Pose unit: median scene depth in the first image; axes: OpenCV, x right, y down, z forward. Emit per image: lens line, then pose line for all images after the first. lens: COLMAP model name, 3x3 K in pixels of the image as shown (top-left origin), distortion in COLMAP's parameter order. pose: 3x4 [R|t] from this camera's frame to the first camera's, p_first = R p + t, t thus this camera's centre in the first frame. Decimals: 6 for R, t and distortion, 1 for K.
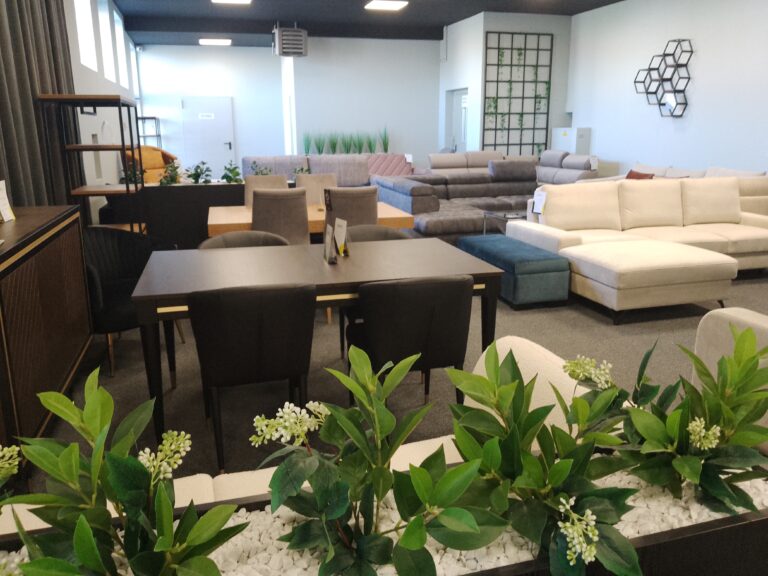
lens RADIAL K [[616.9, 0, 384.0], [0, 616.9, 288.0], [0, 0, 1]] dist [0.086694, -0.181548]
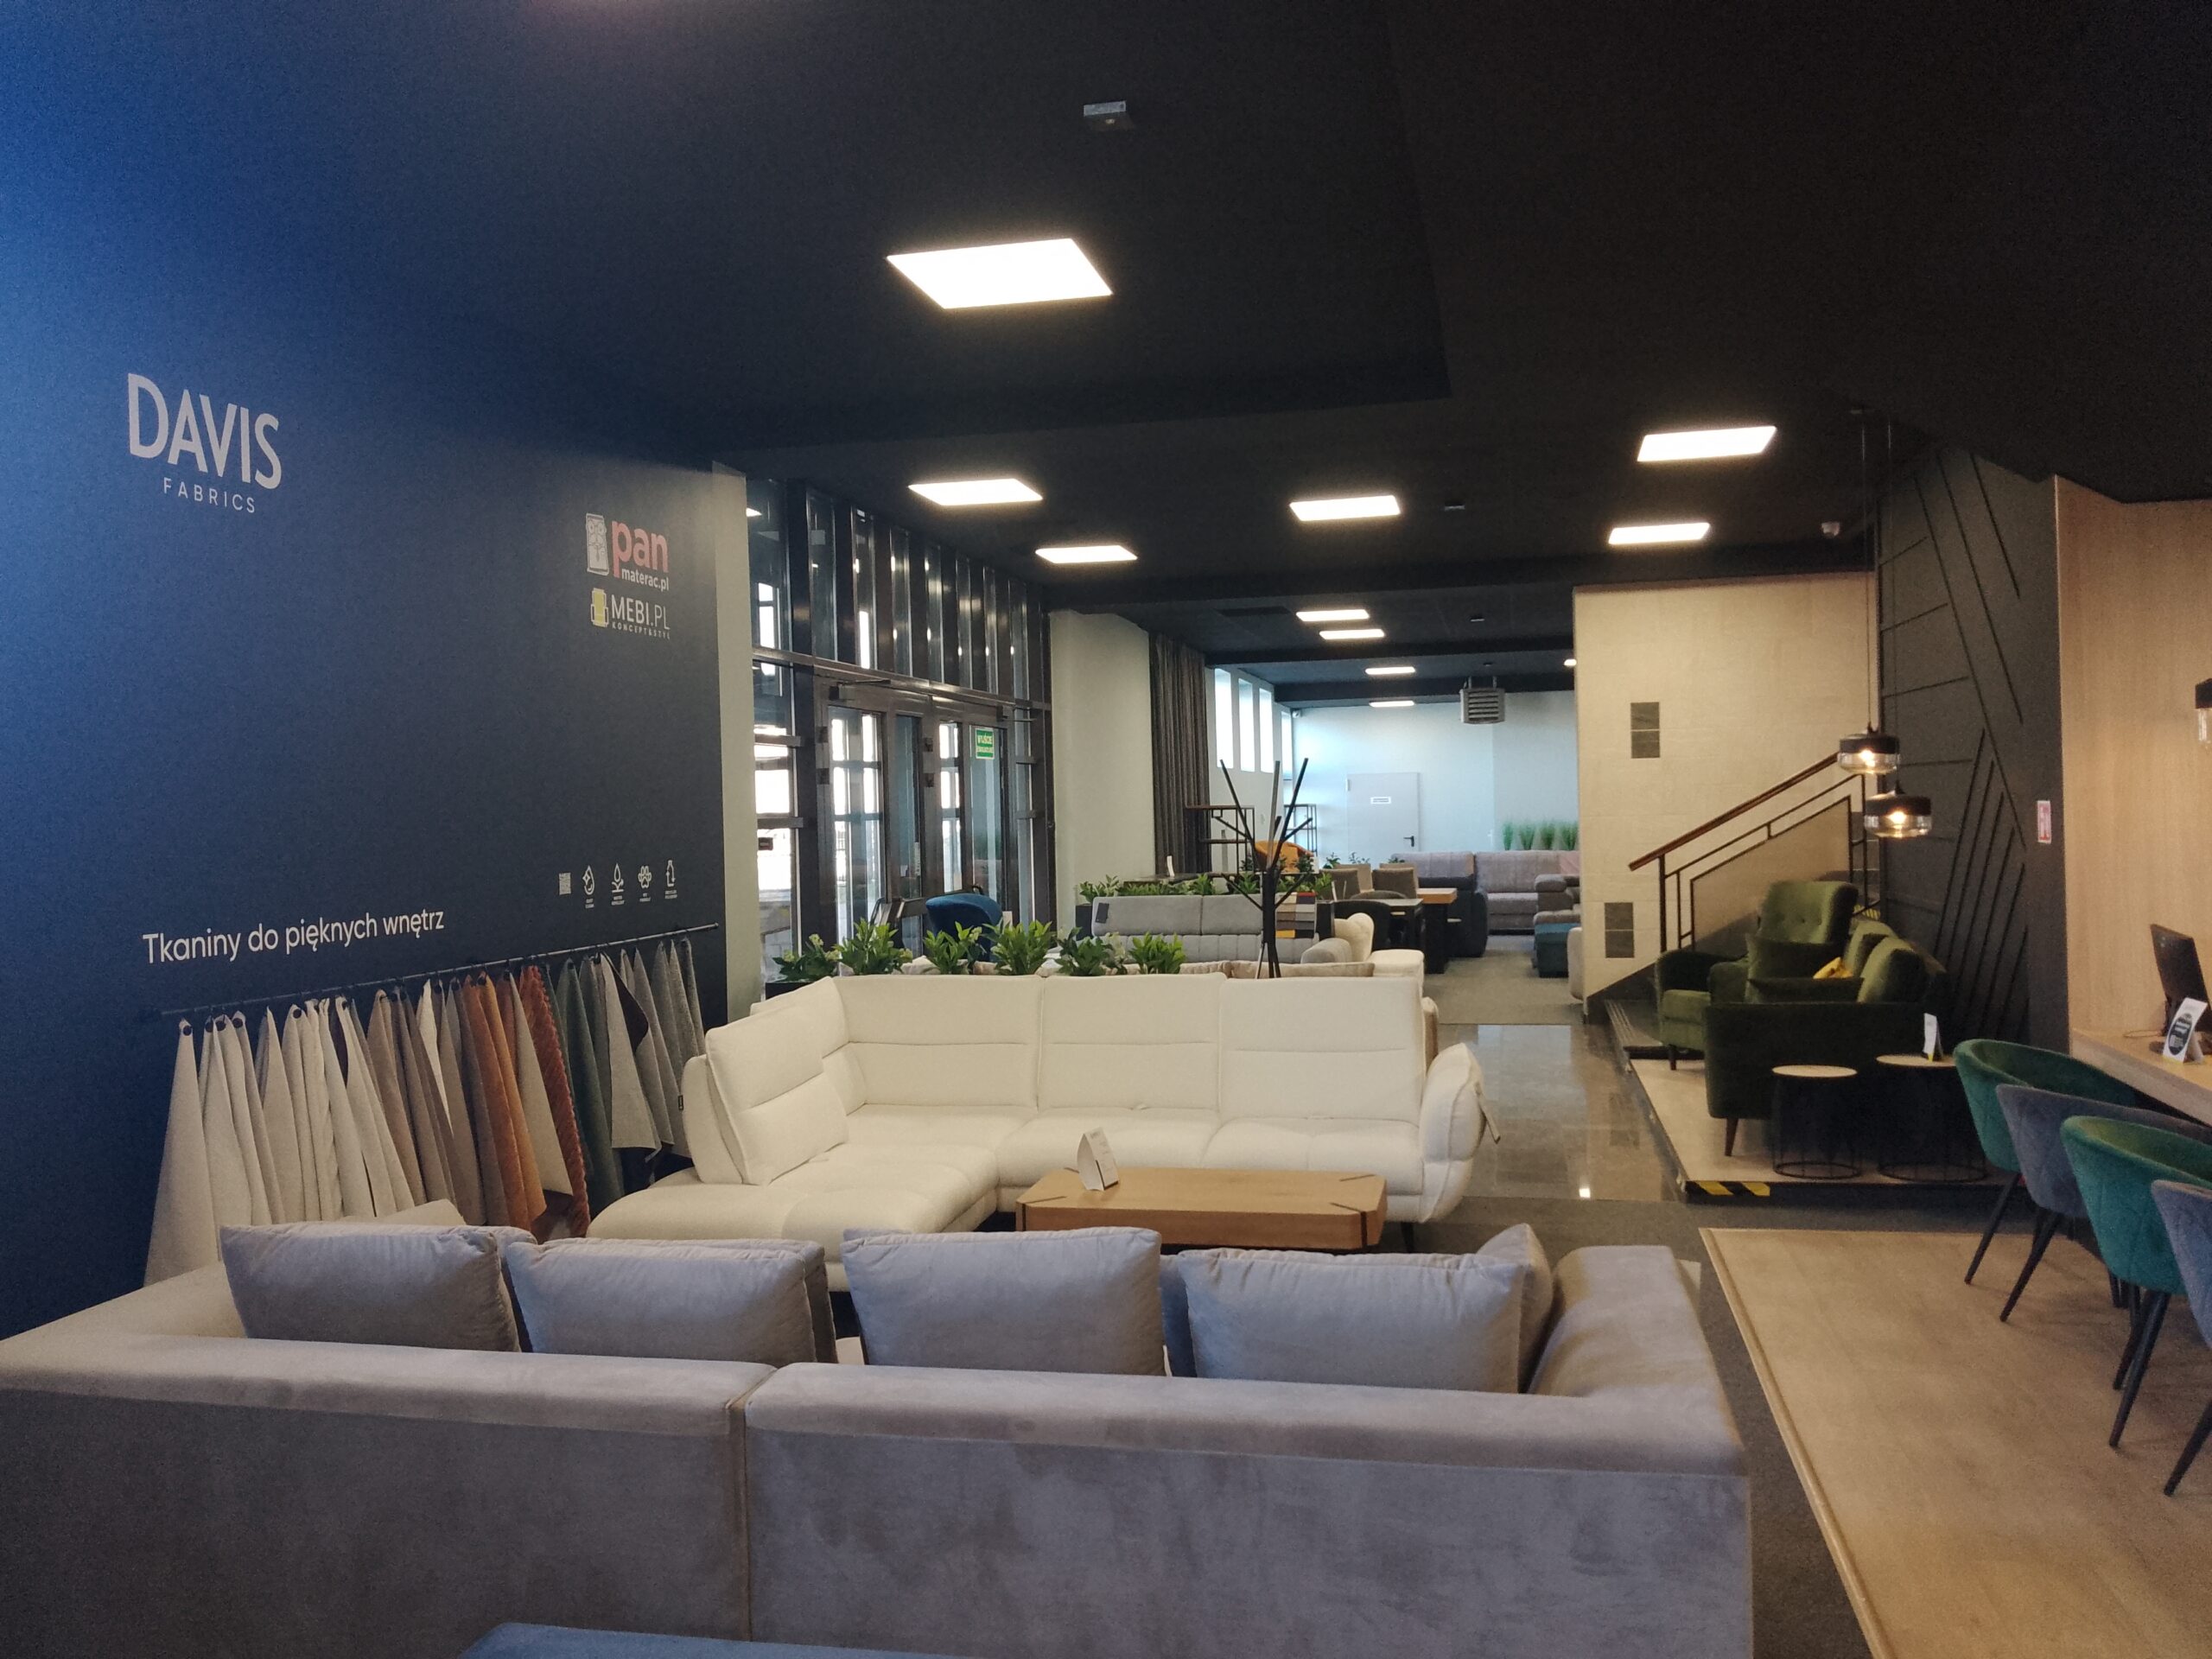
lens RADIAL K [[1776.8, 0, 1106.0], [0, 1776.8, 829.5], [0, 0, 1]] dist [0.086694, -0.181548]
pose [[0.873885, -0.012269, -0.485978, 0.474081], [-0.102120, 0.972743, -0.208190, 0.231714], [0.475286, 0.231562, 0.848812, -0.950138]]
